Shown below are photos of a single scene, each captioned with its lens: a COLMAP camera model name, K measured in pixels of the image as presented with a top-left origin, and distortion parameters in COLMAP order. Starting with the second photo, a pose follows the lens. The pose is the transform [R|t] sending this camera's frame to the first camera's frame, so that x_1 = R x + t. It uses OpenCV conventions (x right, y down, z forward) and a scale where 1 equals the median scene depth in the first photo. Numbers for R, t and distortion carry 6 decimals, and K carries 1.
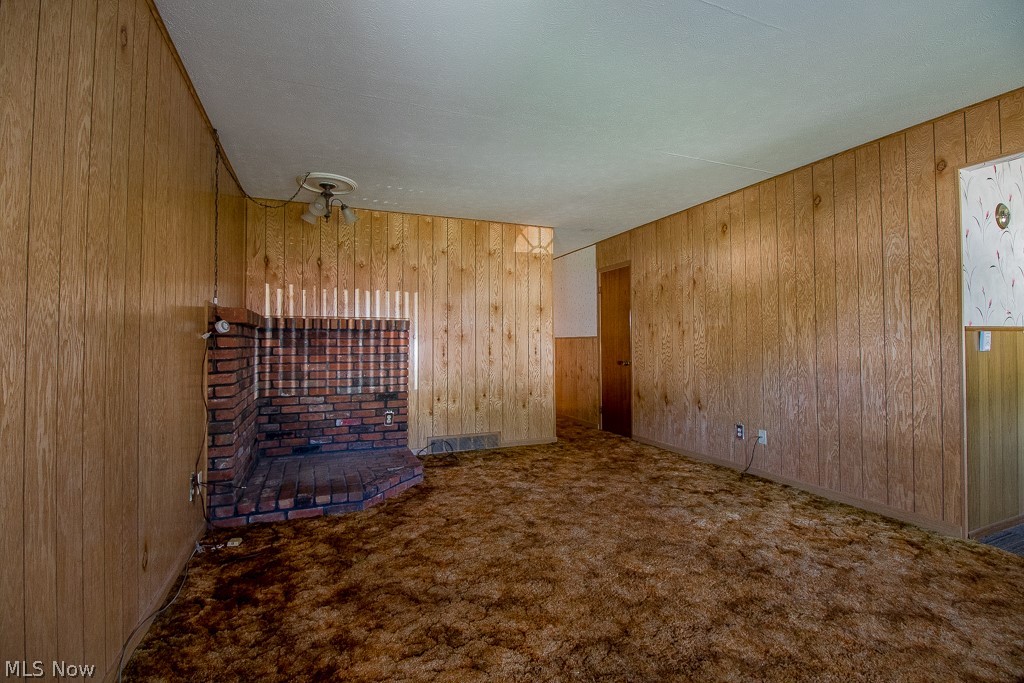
lens RADIAL K [[471.4, 0, 516.0], [0, 471.4, 334.6], [0, 0, 1]] dist [-0.003981, -0.010757]
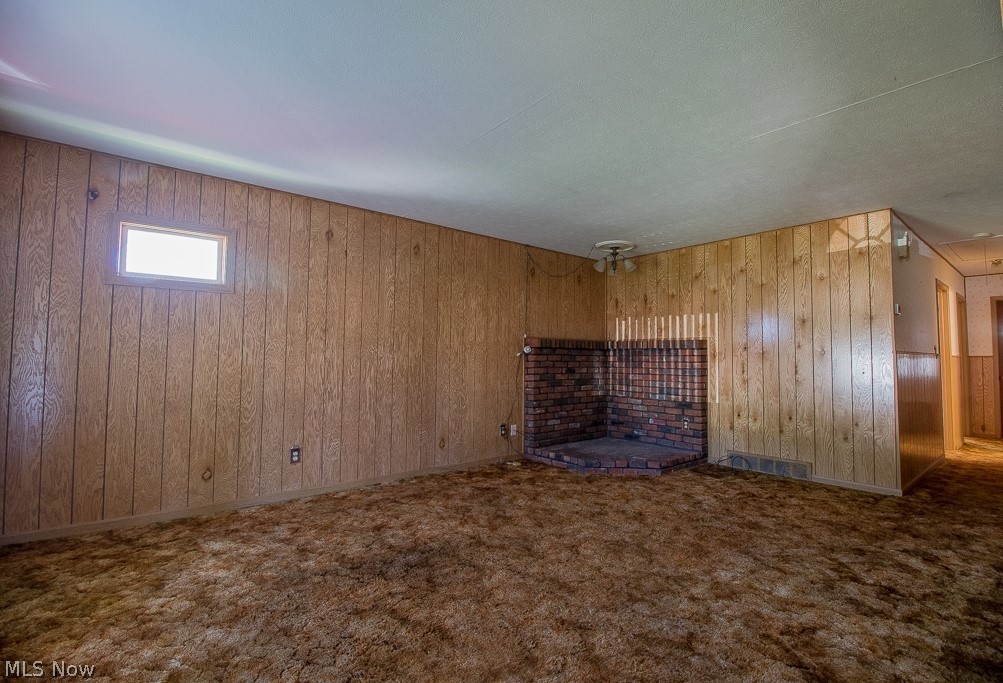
lens RADIAL K [[462.9, 0, 508.1], [0, 462.9, 337.8], [0, 0, 1]] dist [-0.017985, -0.003122]
pose [[0.301678, -0.036699, -0.952703, 0.731687], [0.008528, 0.999323, -0.035794, 0.001039], [0.953372, 0.002674, 0.301787, 0.251856]]
